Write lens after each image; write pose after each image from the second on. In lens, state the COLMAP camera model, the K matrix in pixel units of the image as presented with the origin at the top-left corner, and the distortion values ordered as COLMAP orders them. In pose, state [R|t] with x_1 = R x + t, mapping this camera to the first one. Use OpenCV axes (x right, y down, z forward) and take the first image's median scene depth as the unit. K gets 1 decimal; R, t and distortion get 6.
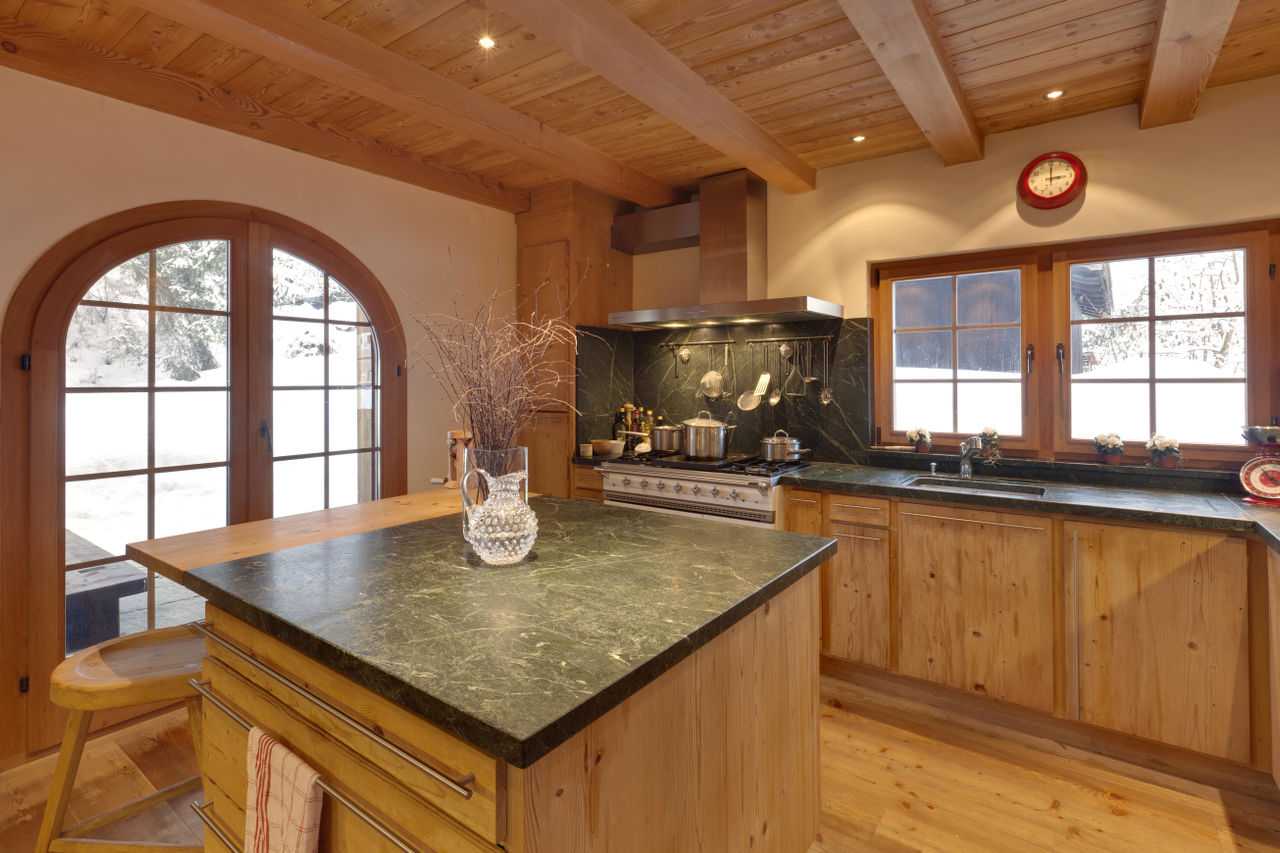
lens RADIAL K [[635.1, 0, 640.5], [0, 635.1, 393.4], [0, 0, 1]] dist [-0.000657, 0.000263]
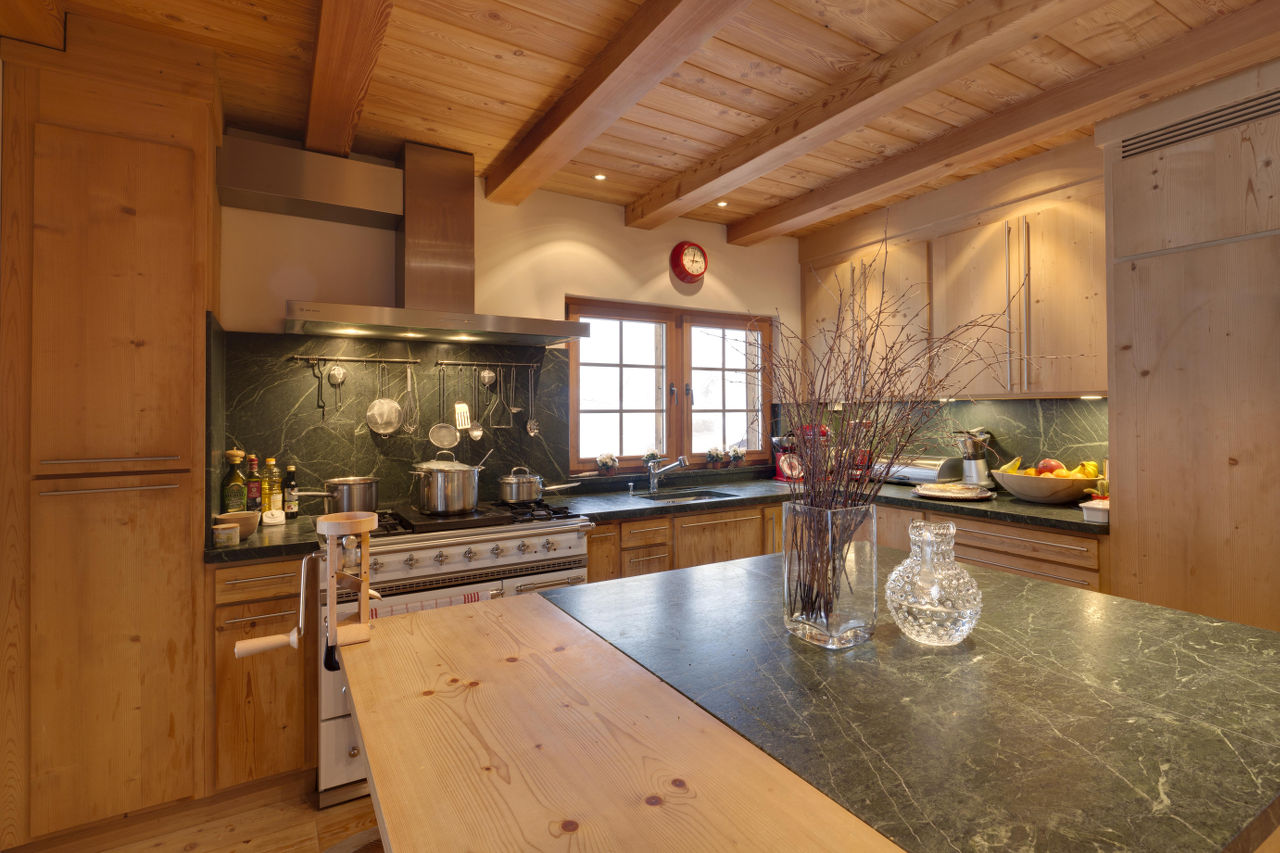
lens RADIAL K [[623.4, 0, 640.1], [0, 623.4, 415.9], [0, 0, 1]] dist [-0.004743, 0.000204]
pose [[0.374627, -0.006798, 0.927151, -0.528244], [0.021119, 0.999776, -0.001203, -0.008734], [-0.926935, 0.020031, 0.374686, 0.519936]]
